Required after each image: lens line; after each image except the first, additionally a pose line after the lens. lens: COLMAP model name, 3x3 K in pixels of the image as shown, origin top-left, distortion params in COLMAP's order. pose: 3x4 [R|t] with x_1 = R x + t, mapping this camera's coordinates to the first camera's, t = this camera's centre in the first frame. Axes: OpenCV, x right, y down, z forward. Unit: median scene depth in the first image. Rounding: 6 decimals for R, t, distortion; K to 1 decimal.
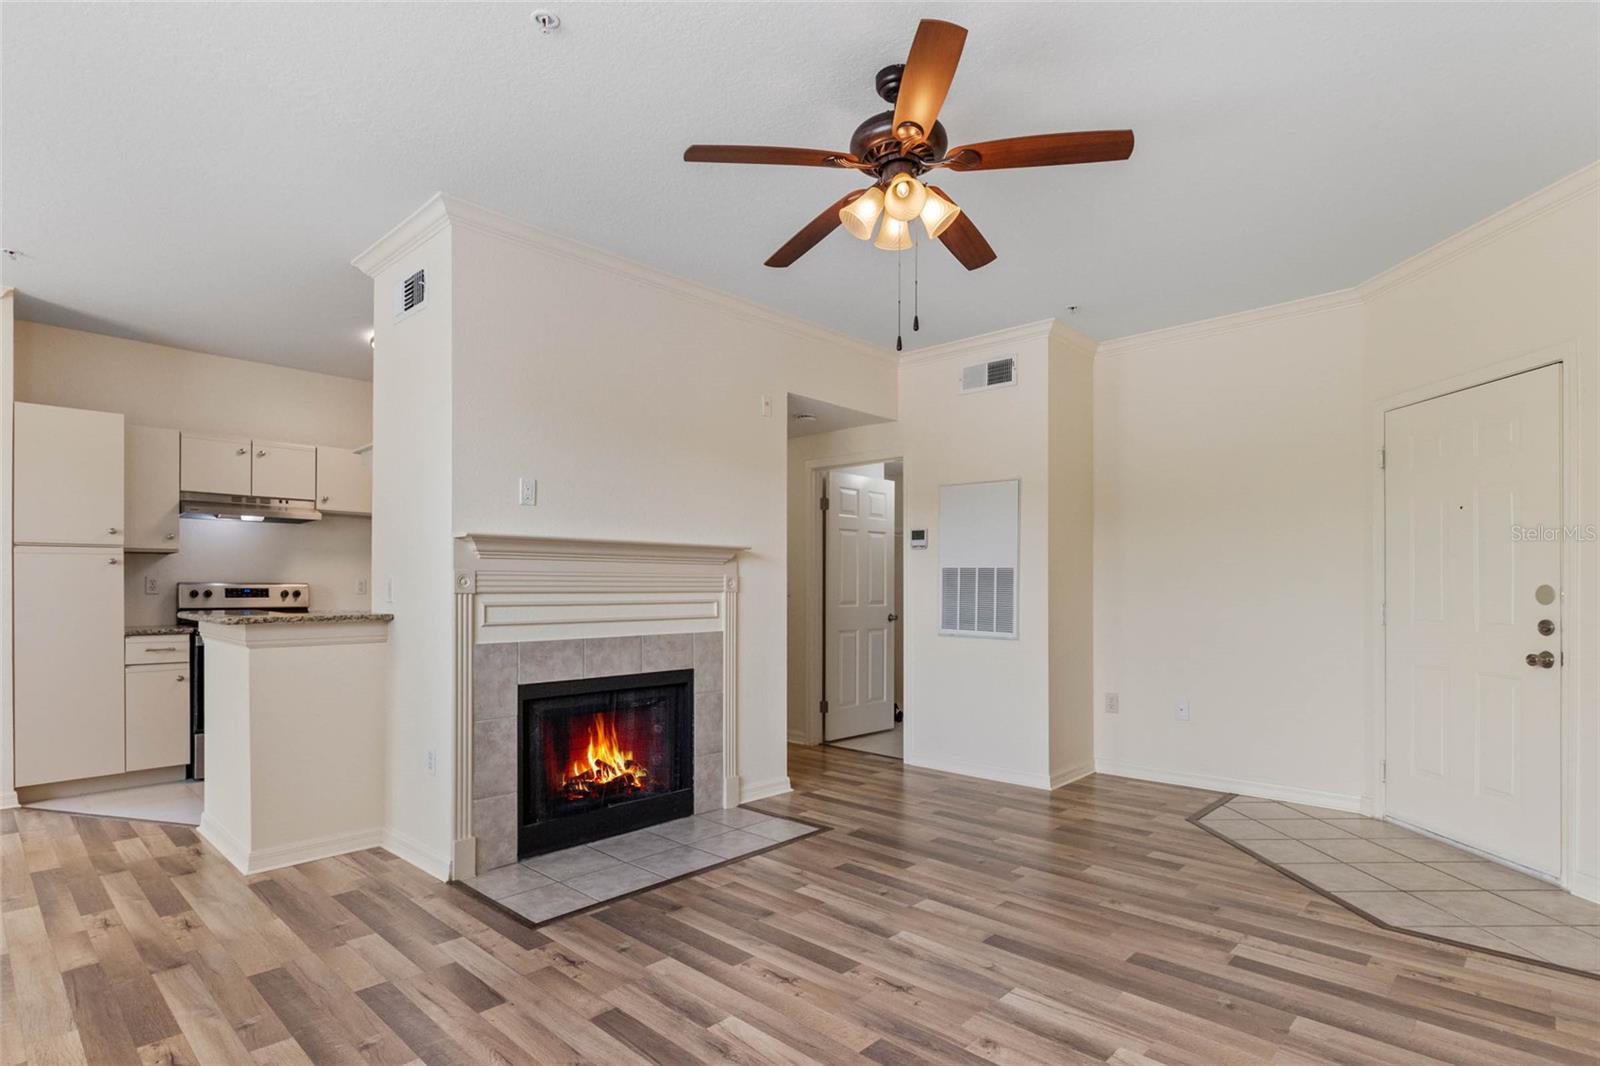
lens RADIAL K [[808.1, 0, 822.2], [0, 808.1, 584.8], [0, 0, 1]] dist [0.000973, 0.000273]
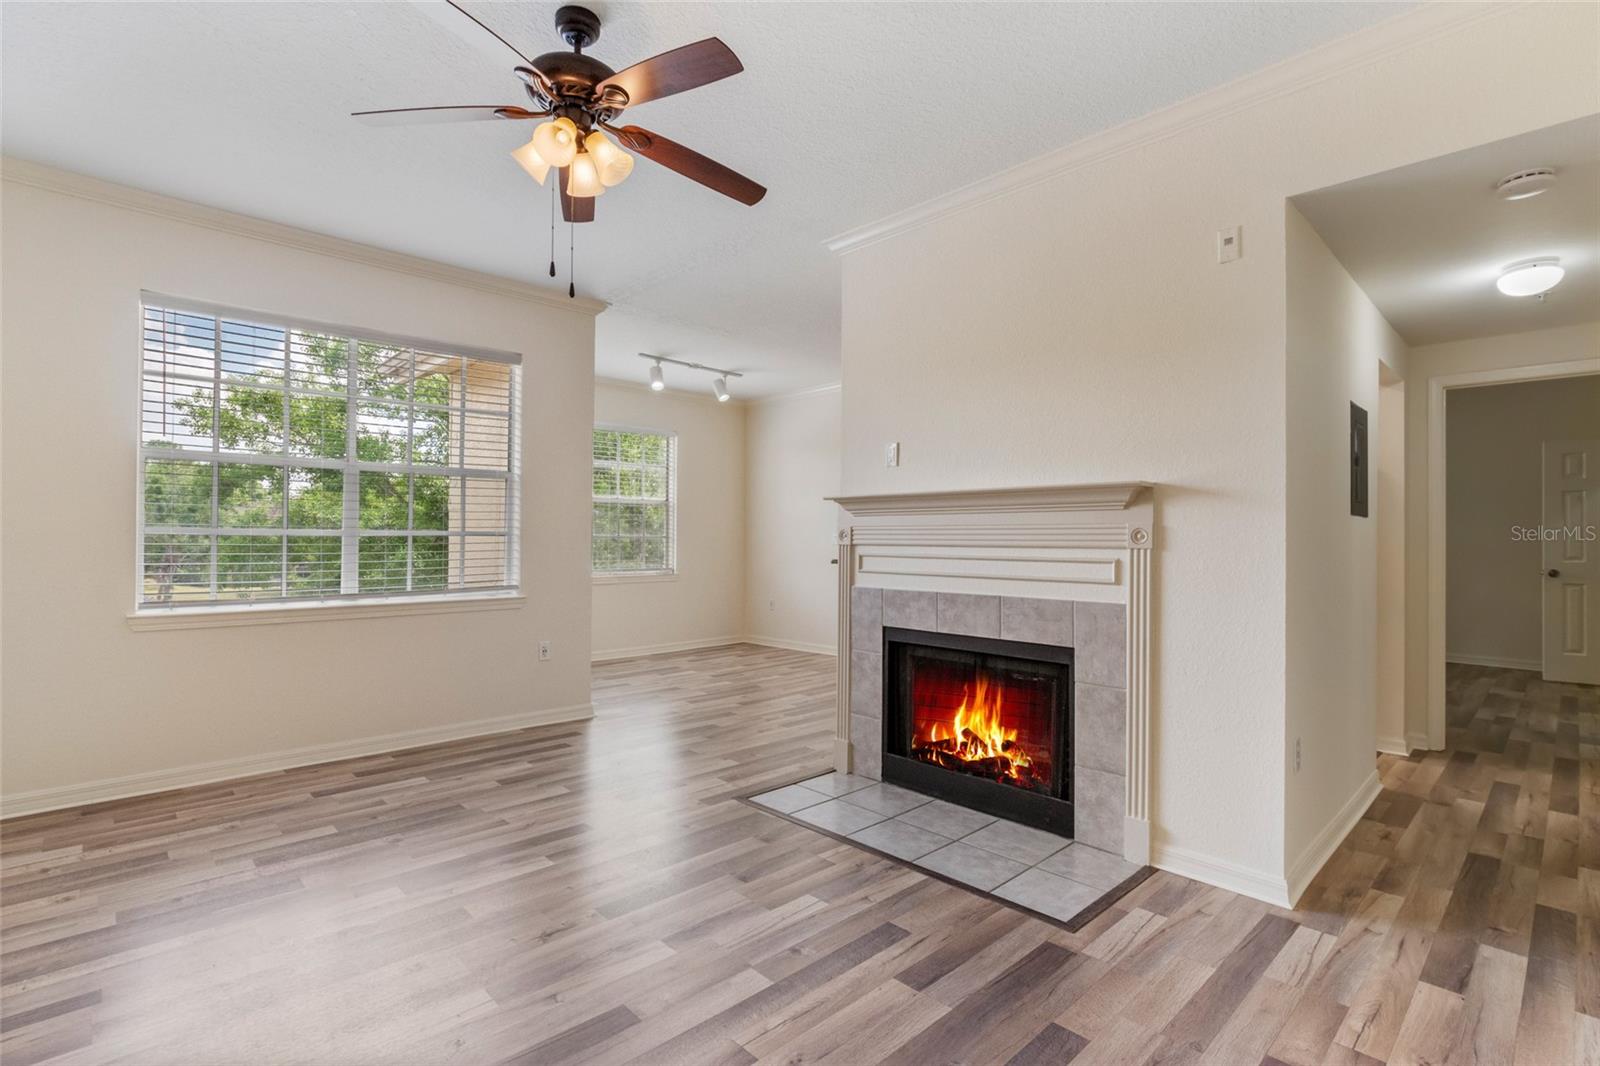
lens RADIAL K [[765.6, 0, 771.6], [0, 765.6, 533.9], [0, 0, 1]] dist [-0.000712, -0.000383]
pose [[-0.090010, -0.005636, -0.995925, 0.769646], [-0.003200, 0.999980, -0.005370, 0.000842], [0.995936, 0.002704, -0.090026, 1.020614]]
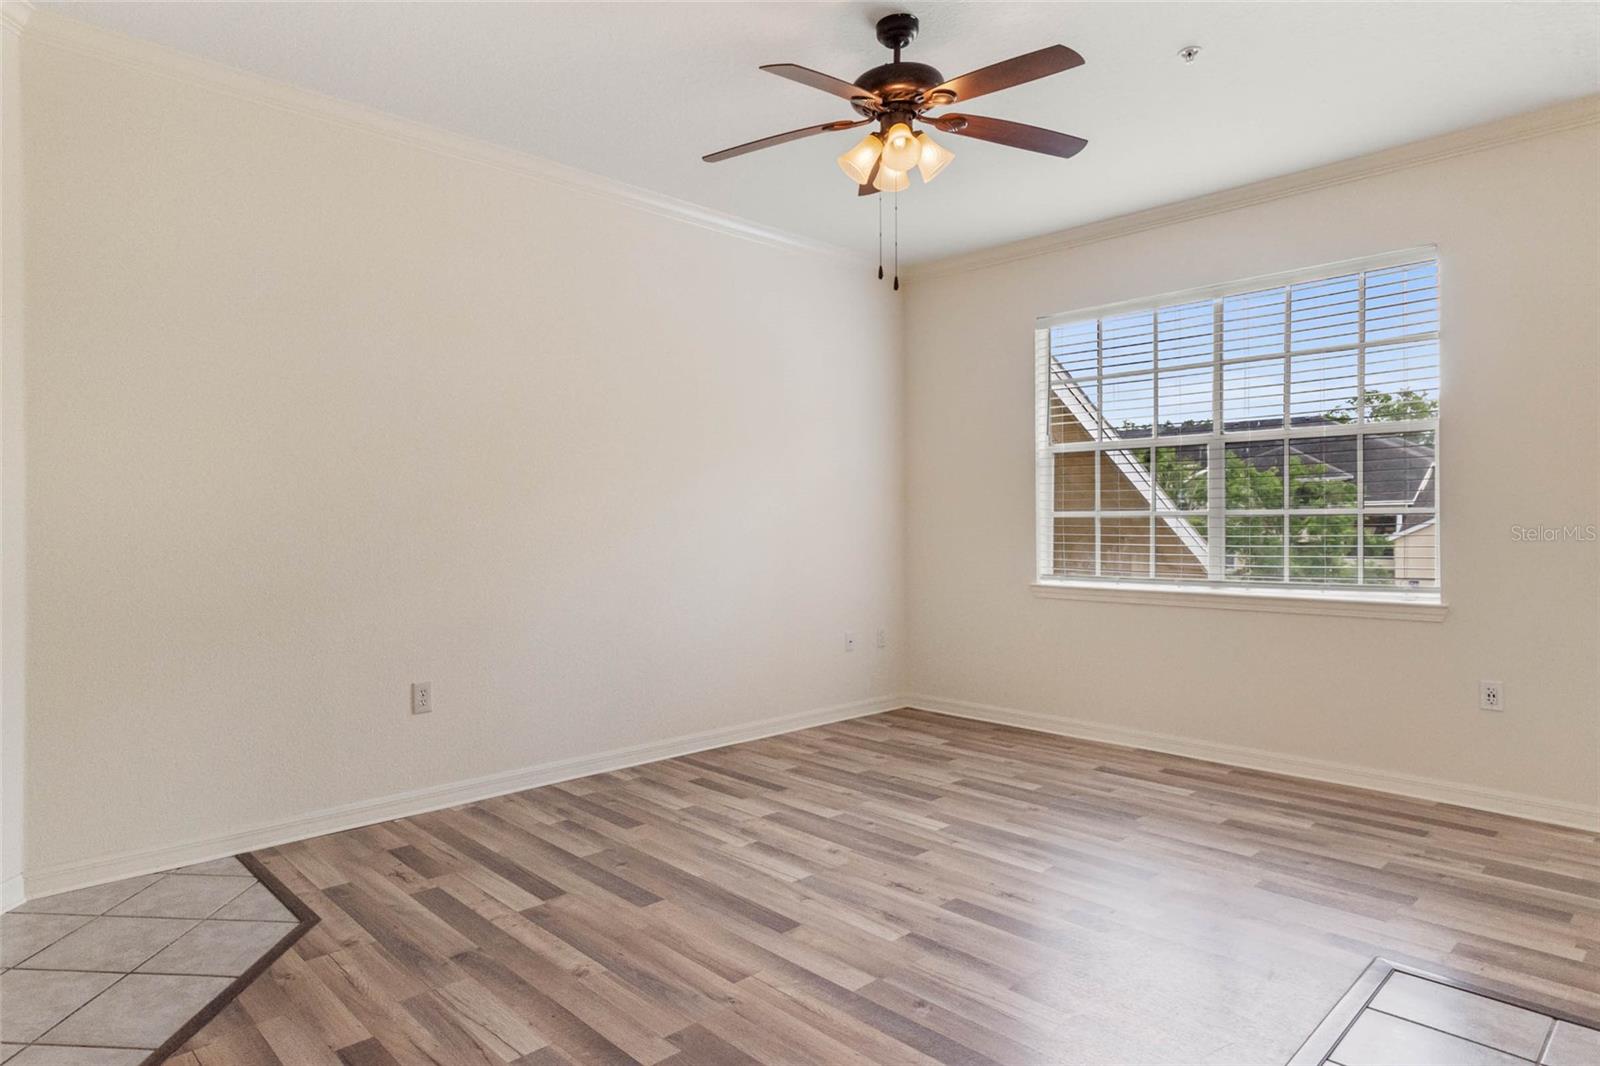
lens RADIAL K [[935.6, 0, 714.9], [0, 935.6, 529.0], [0, 0, 1]] dist [0.002754, 0.000615]
pose [[-0.993848, 0.000009, 0.110756, 0.151480], [0.000623, 0.999985, 0.005509, 0.007808], [-0.110754, 0.005544, -0.993832, 1.707174]]
